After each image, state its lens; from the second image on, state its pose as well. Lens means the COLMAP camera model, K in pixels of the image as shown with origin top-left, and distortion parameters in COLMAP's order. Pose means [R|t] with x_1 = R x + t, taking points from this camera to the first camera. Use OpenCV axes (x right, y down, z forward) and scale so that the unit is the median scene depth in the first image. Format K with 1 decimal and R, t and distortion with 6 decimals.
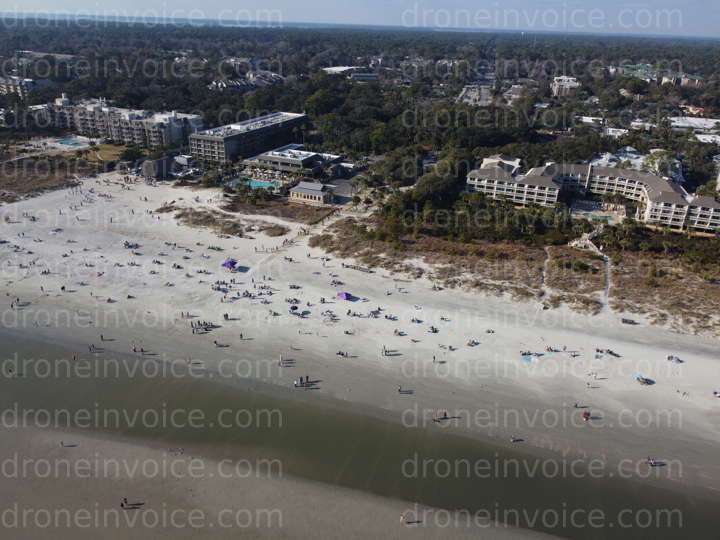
lens RADIAL K [[542.4, 0, 360.8], [0, 542.4, 263.1], [0, 0, 1]] dist [0.003389, -0.006346]
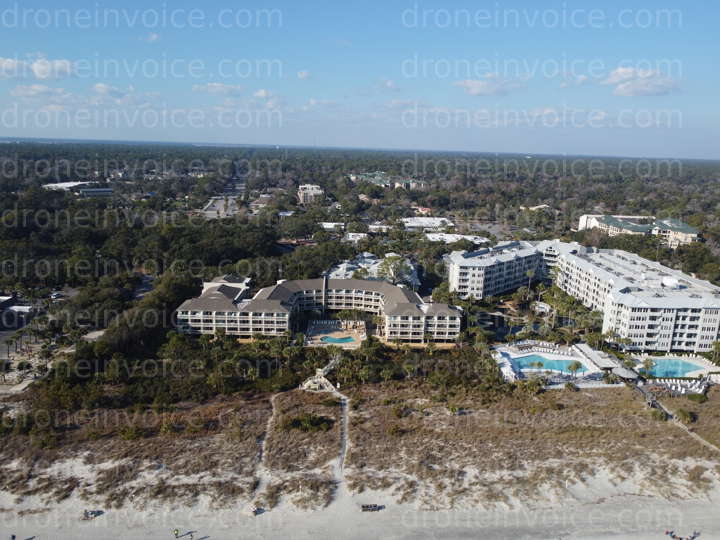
lens RADIAL K [[540.7, 0, 359.9], [0, 540.7, 273.8], [0, 0, 1]] dist [0.002816, -0.008825]
pose [[0.916484, -0.095391, 0.388532, 0.154107], [0.160576, 0.977208, -0.138853, -0.065674], [-0.366431, 0.189645, 0.910913, 0.194140]]
